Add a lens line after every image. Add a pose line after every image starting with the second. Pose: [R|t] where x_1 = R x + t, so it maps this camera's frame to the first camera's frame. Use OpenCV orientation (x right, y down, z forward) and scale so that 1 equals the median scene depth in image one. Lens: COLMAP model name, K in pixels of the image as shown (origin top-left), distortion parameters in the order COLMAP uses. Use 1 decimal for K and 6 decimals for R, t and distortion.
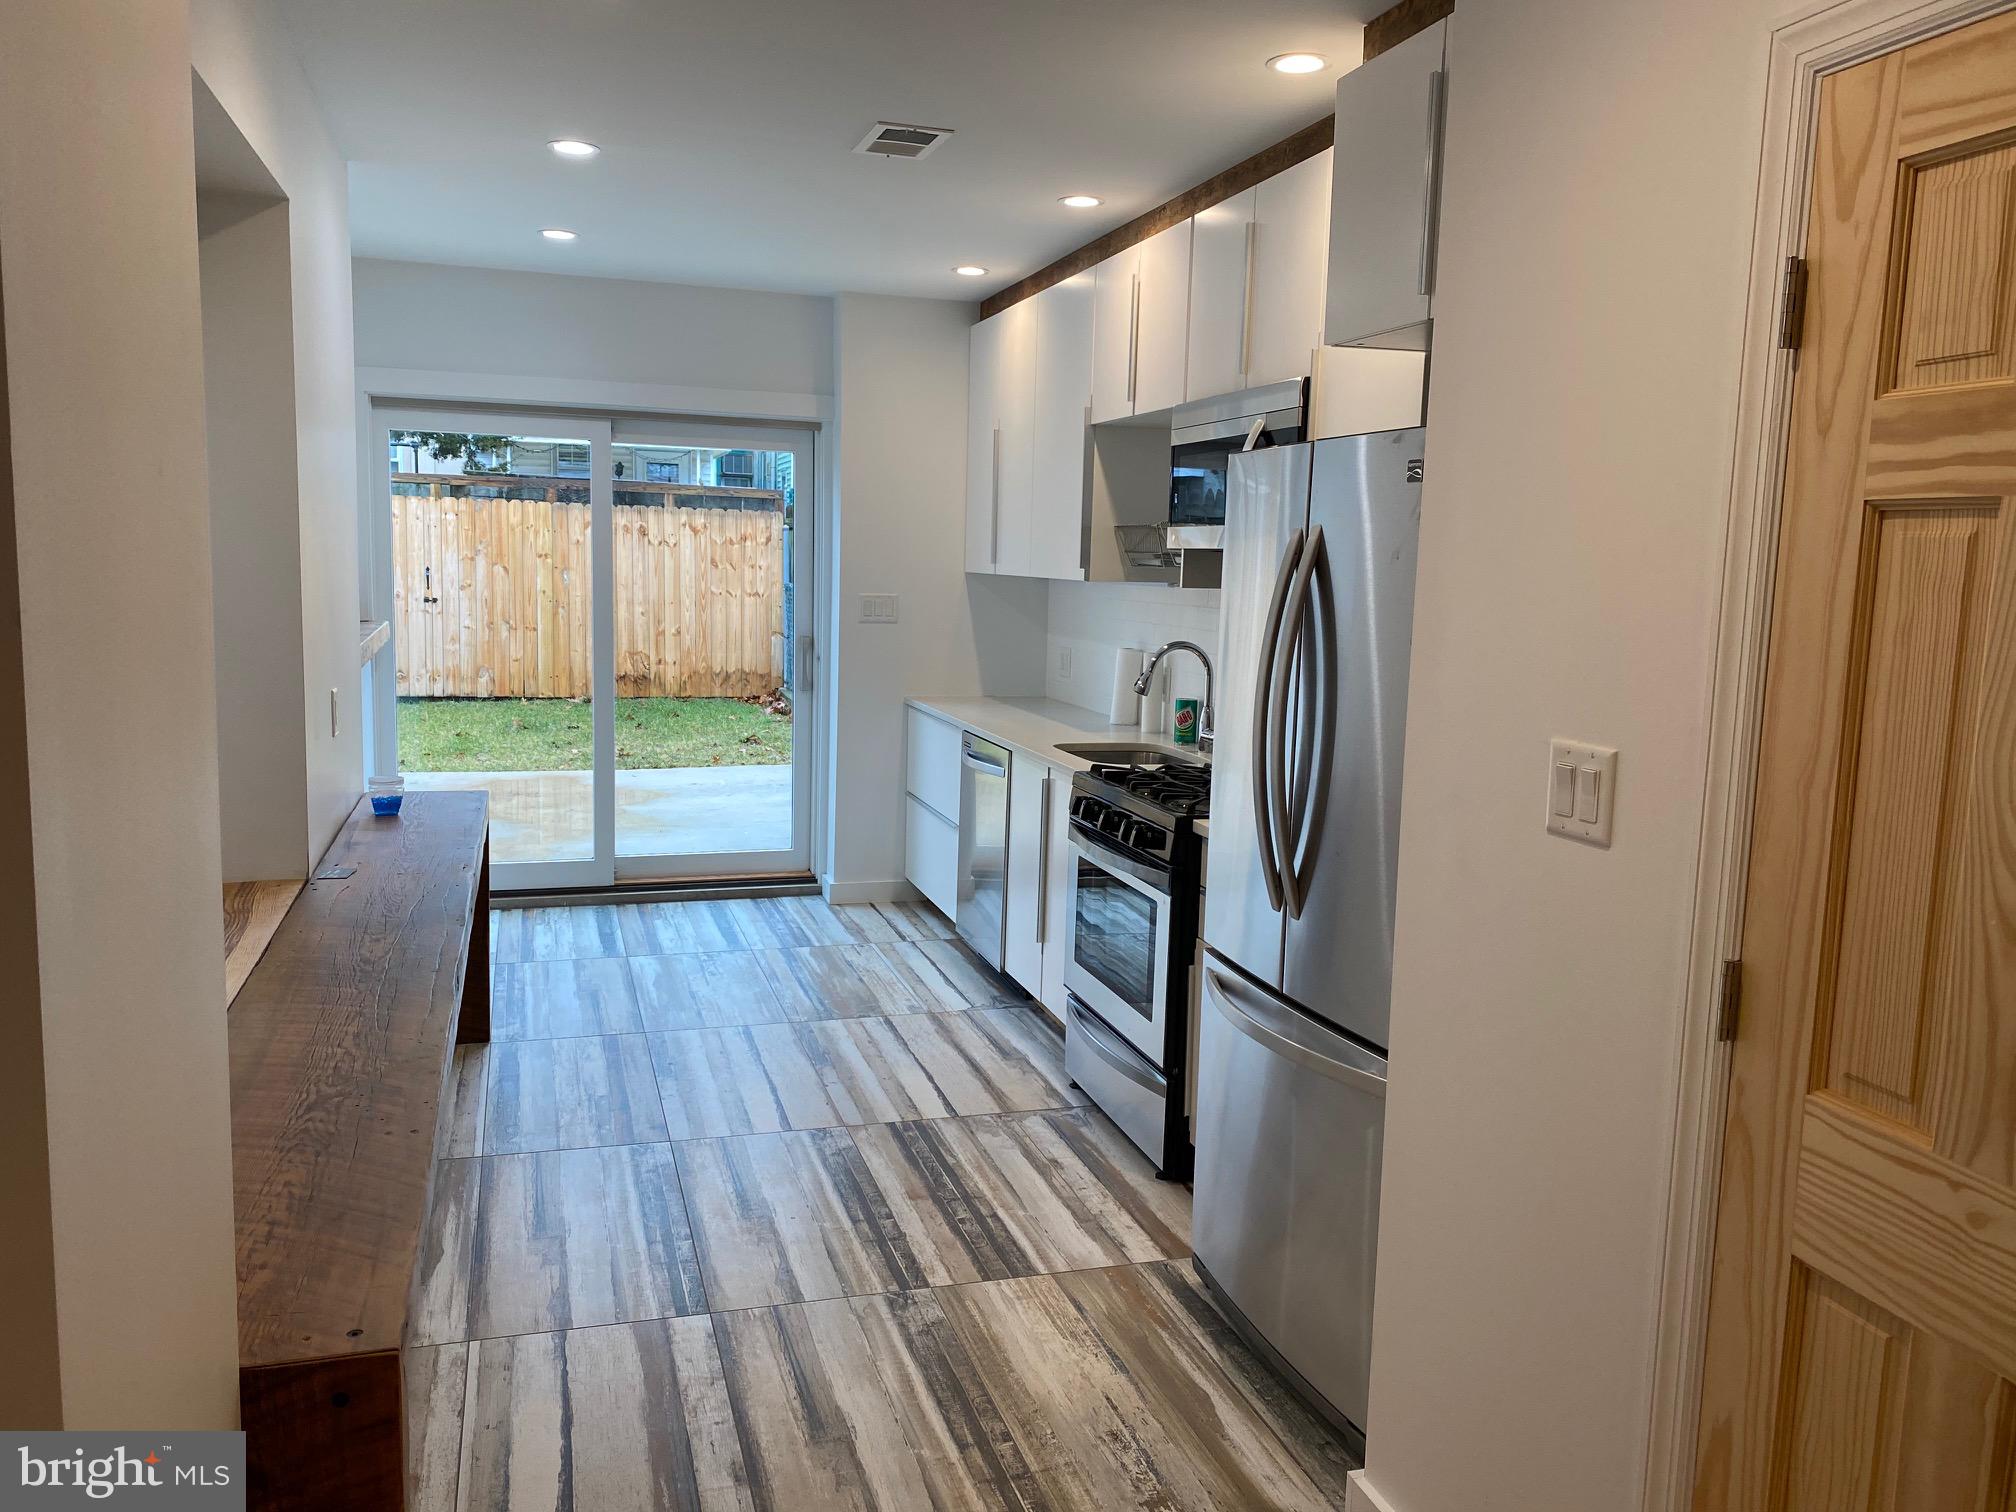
lens RADIAL K [[1524.5, 0, 1010.1], [0, 1524.5, 737.0], [0, 0, 1]] dist [0.101566, -0.219936]
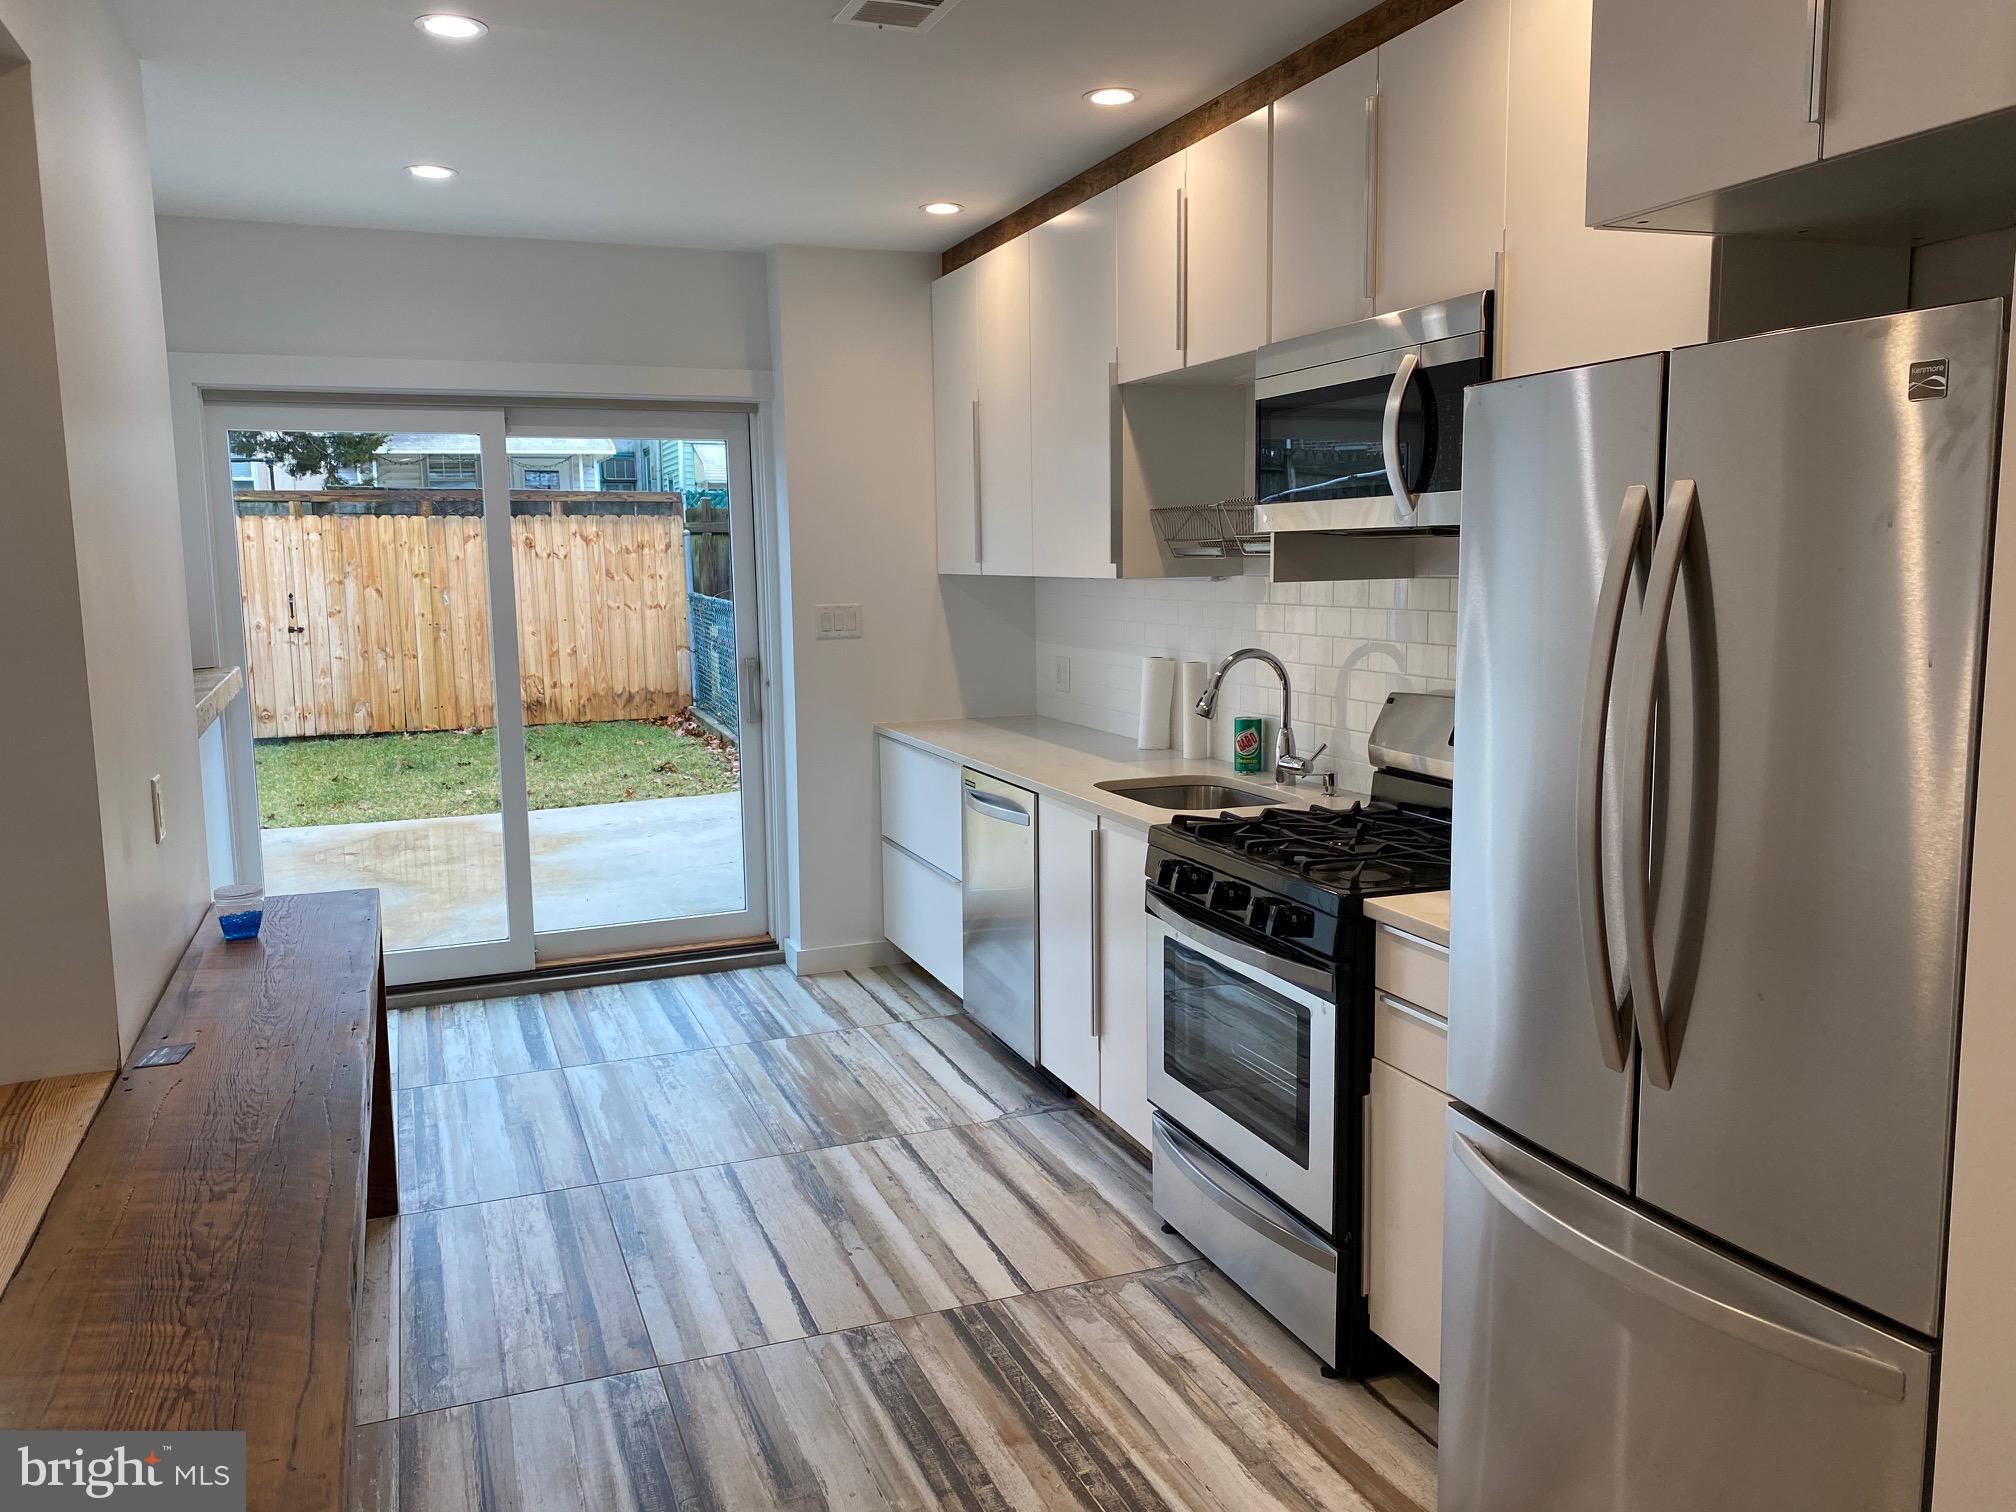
lens RADIAL K [[1528.2, 0, 998.6], [0, 1528.2, 736.6], [0, 0, 1]] dist [0.072037, -0.152563]
pose [[0.996713, -0.051359, 0.062647, -0.082970], [0.051181, 0.998680, 0.004434, -0.030767], [-0.062792, -0.001213, 0.998026, 0.235925]]
